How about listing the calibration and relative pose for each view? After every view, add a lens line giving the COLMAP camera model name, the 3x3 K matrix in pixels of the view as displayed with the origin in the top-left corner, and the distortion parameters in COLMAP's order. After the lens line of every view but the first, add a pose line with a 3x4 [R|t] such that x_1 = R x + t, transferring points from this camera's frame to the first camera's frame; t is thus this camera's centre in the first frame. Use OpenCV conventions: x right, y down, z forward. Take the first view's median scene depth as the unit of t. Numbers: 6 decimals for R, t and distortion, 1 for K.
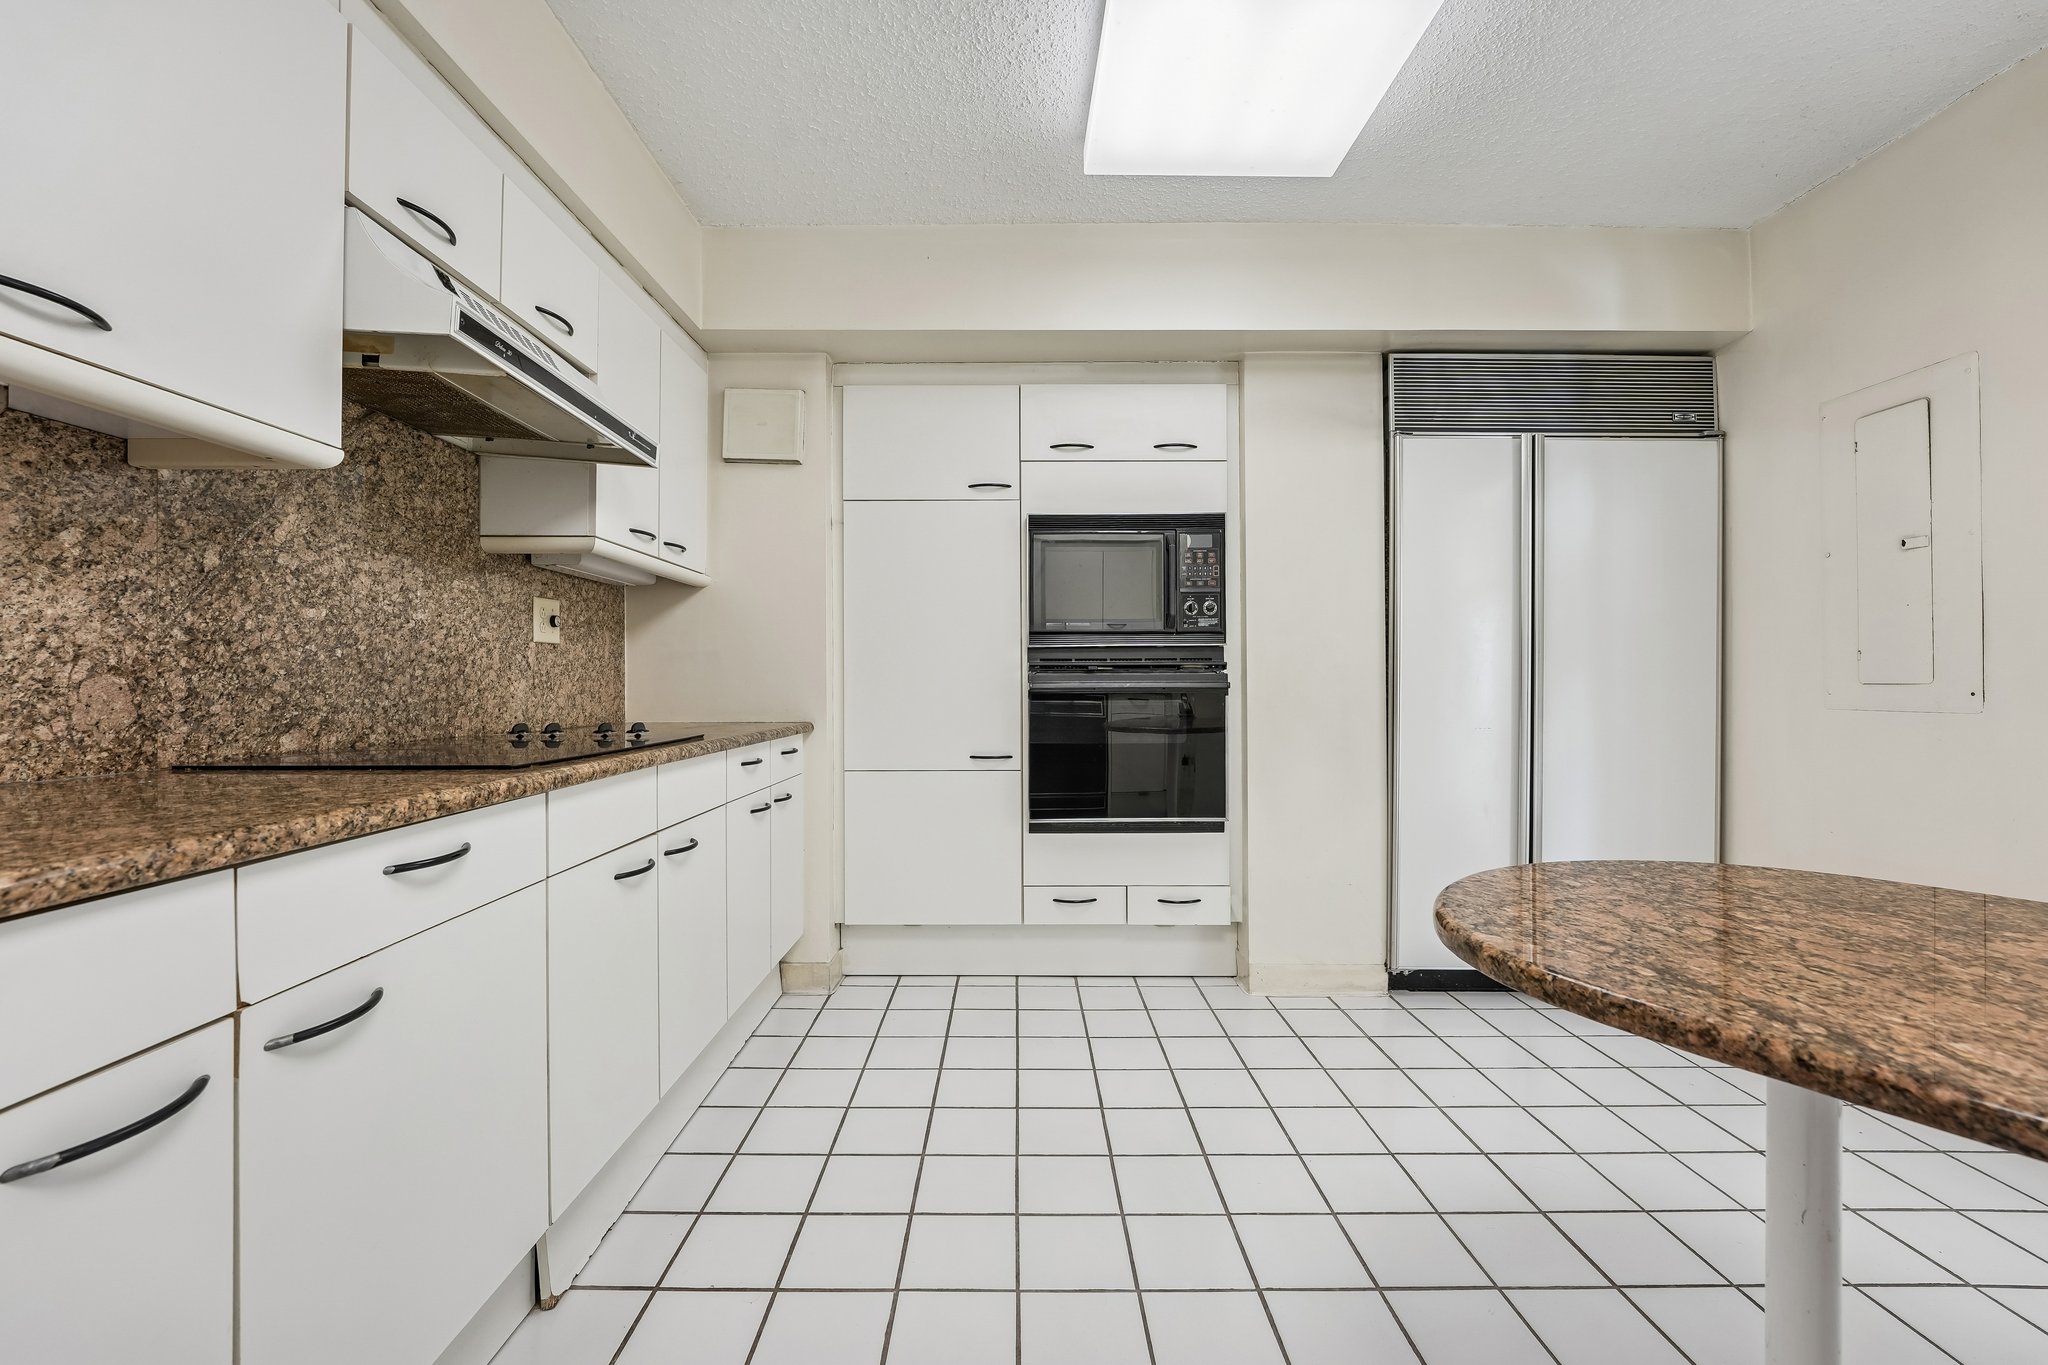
lens RADIAL K [[841.4, 0, 1012.5], [0, 841.4, 687.1], [0, 0, 1]] dist [-0.000873, -0.000052]
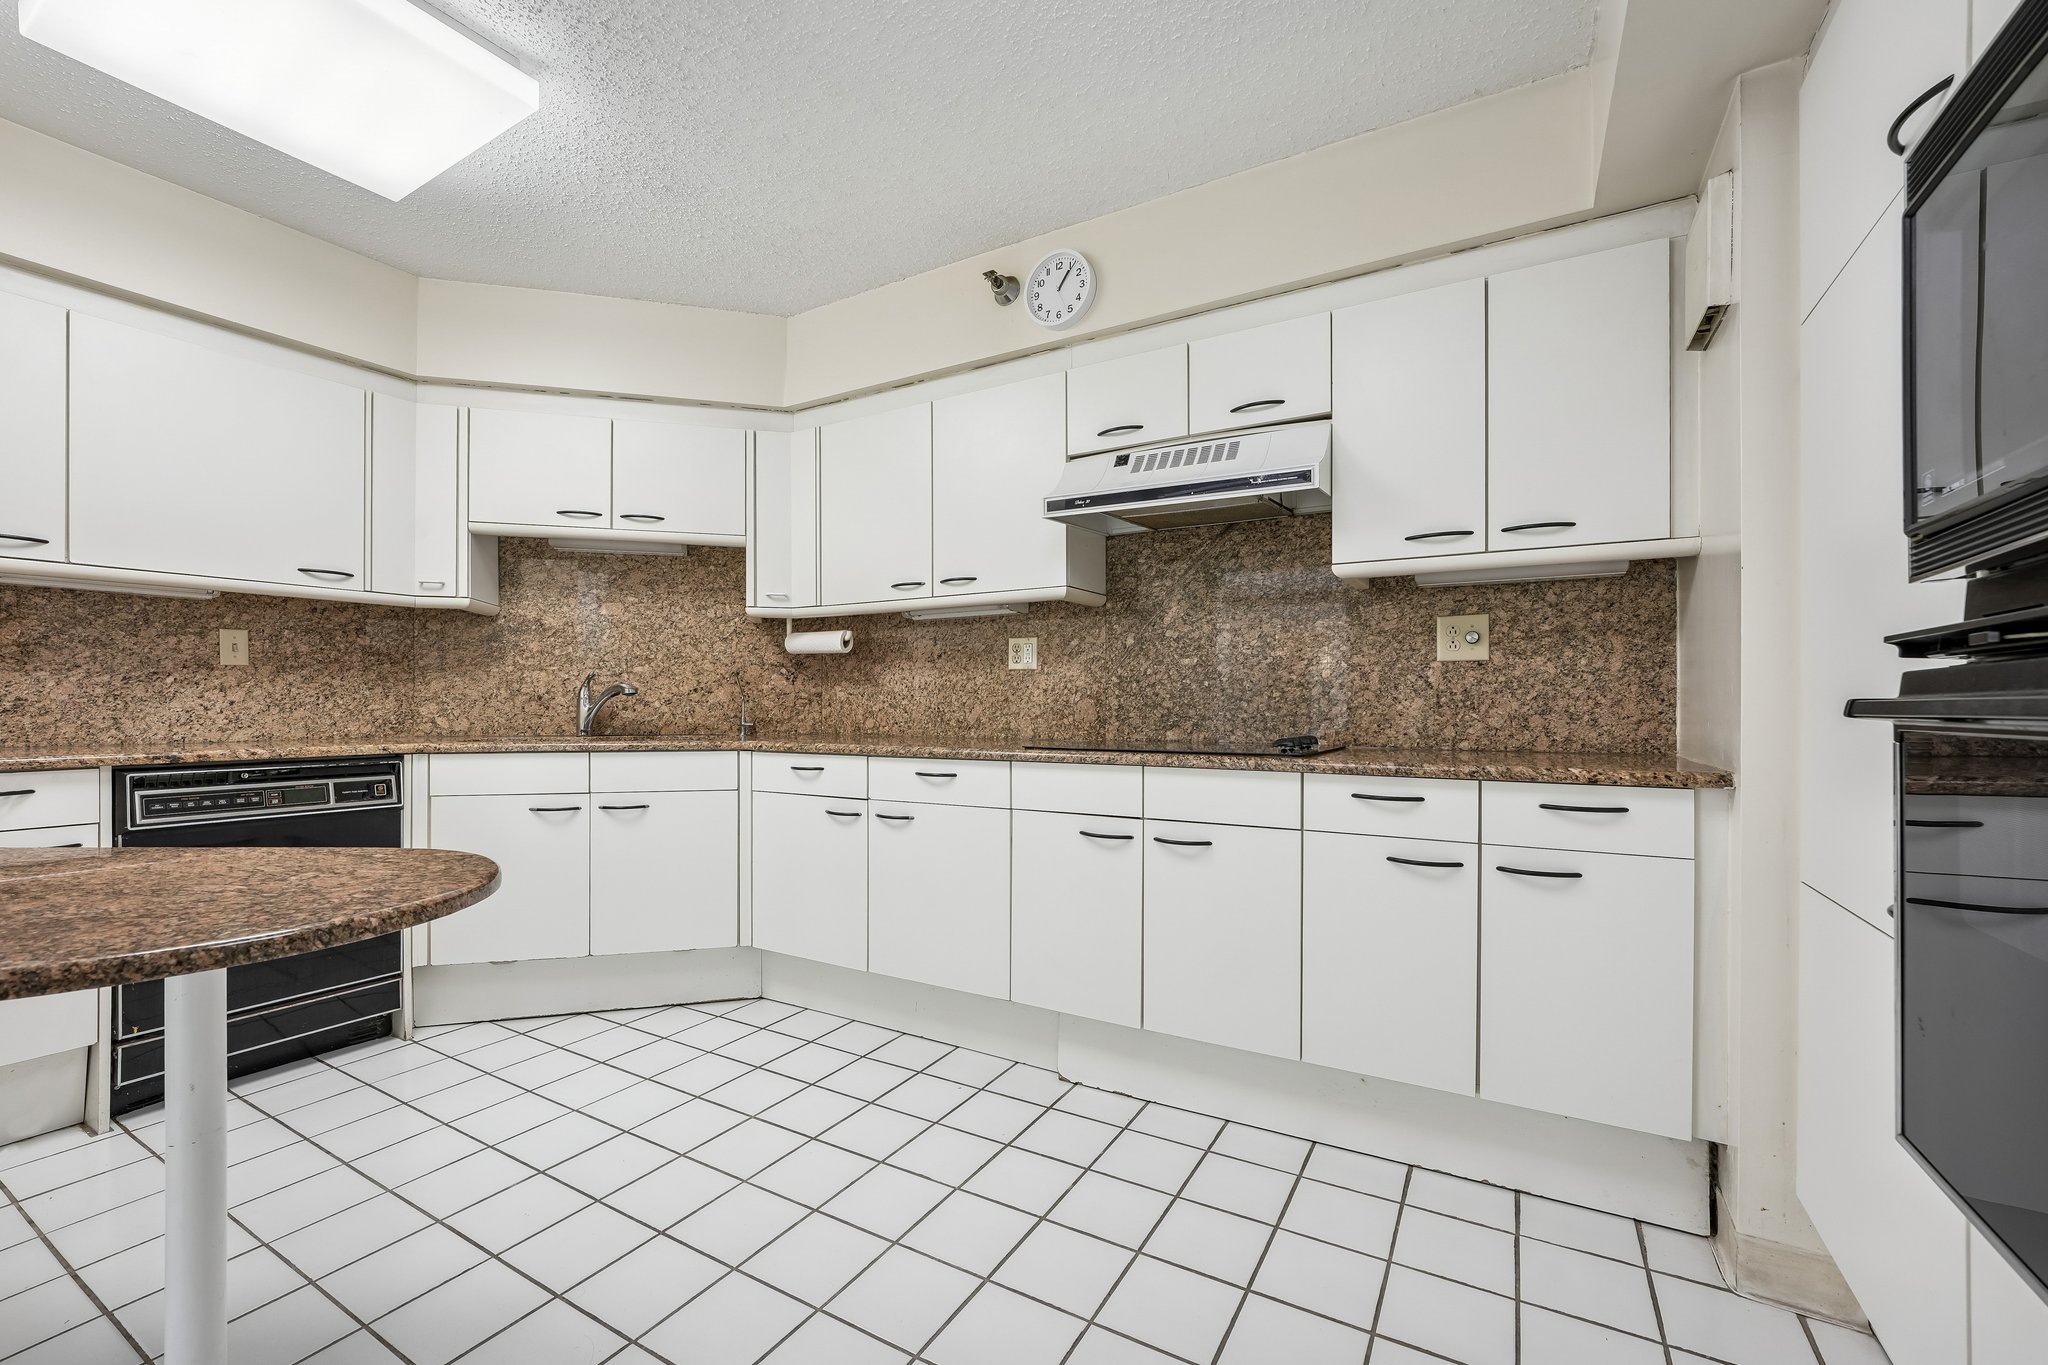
lens RADIAL K [[841.4, 0, 1012.5], [0, 841.4, 687.1], [0, 0, 1]] dist [-0.000873, -0.000052]
pose [[-0.512943, -0.015692, -0.858280, 0.761050], [-0.004387, 0.999868, -0.015658, -0.006323], [0.858412, -0.004266, -0.512944, 1.461048]]
